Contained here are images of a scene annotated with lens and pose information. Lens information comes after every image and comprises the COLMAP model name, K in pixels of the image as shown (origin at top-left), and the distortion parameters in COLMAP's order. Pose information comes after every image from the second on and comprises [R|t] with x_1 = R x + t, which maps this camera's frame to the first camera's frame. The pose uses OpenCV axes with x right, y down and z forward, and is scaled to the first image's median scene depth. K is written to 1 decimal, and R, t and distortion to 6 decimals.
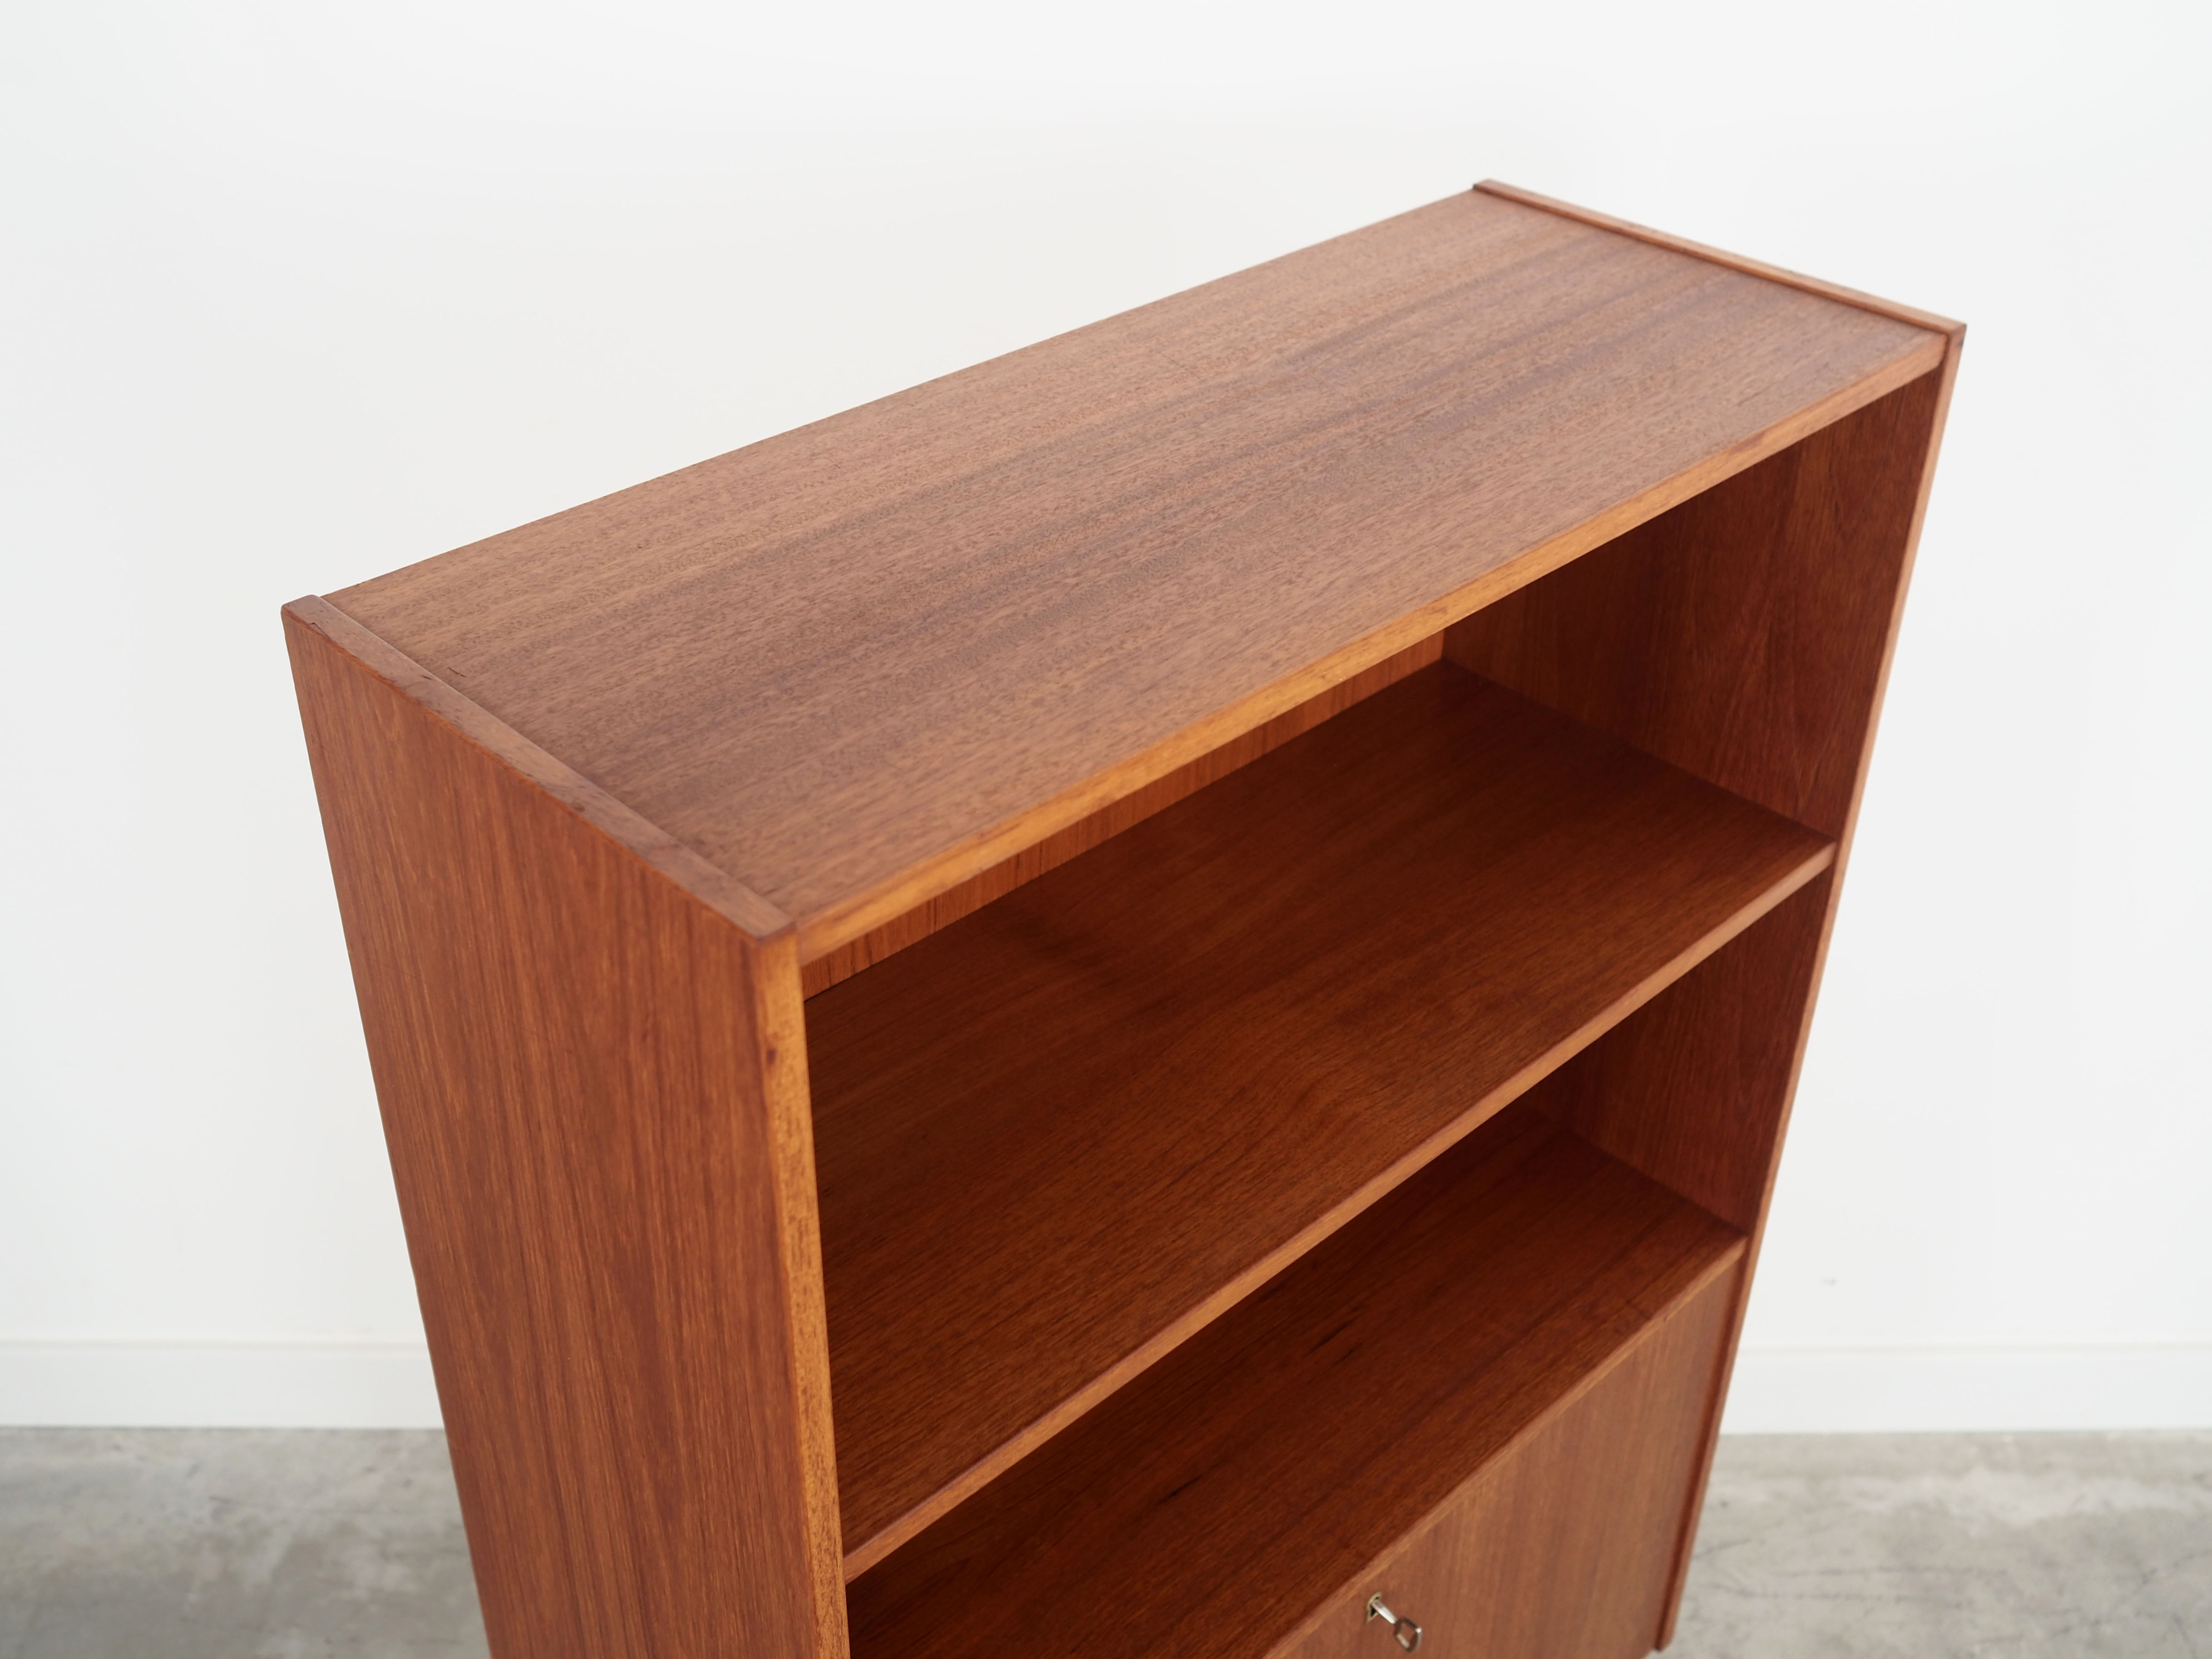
lens RADIAL K [[2438.5, 0, 1104.1], [0, 2438.5, 833.0], [0, 0, 1]] dist [-0.030474, 0.000000]
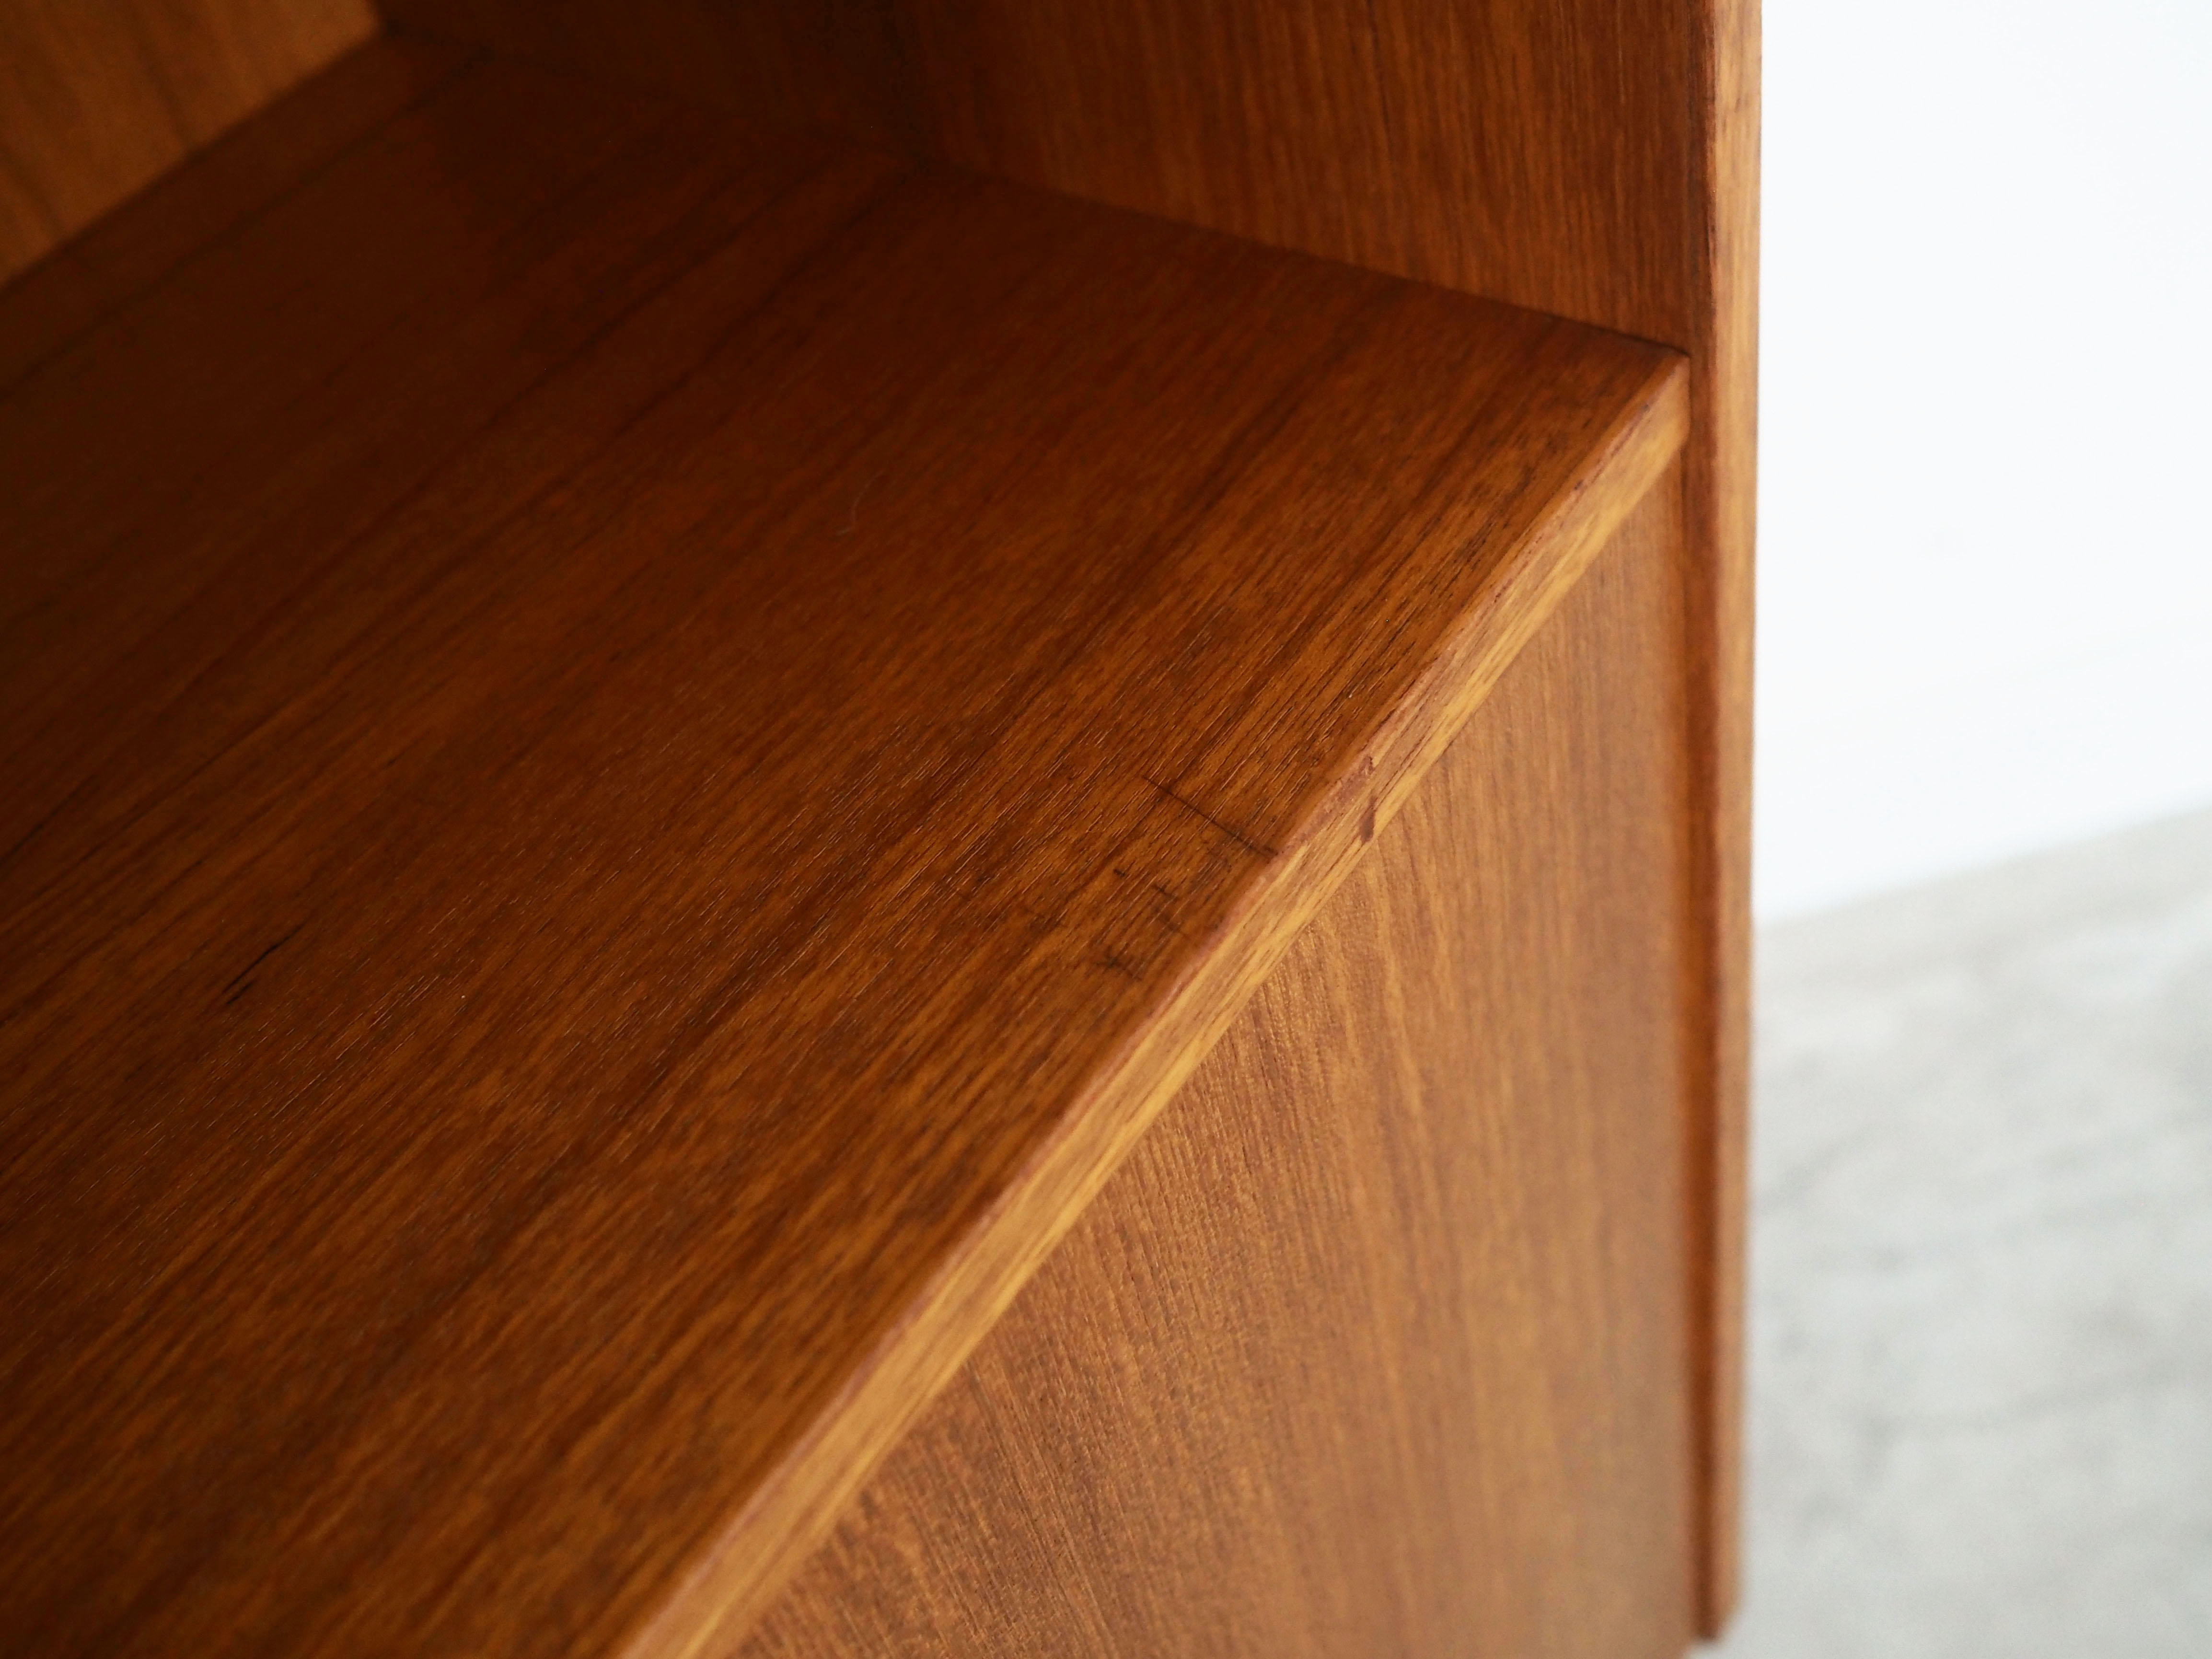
lens RADIAL K [[2438.5, 0, 1107.8], [0, 2438.5, 824.8], [0, 0, 1]] dist [-0.030474, 0.000000]
pose [[0.967863, -0.250159, -0.025708, 0.214590], [0.250182, 0.947475, 0.199249, 0.153166], [-0.025486, -0.199278, 0.979612, 0.798471]]
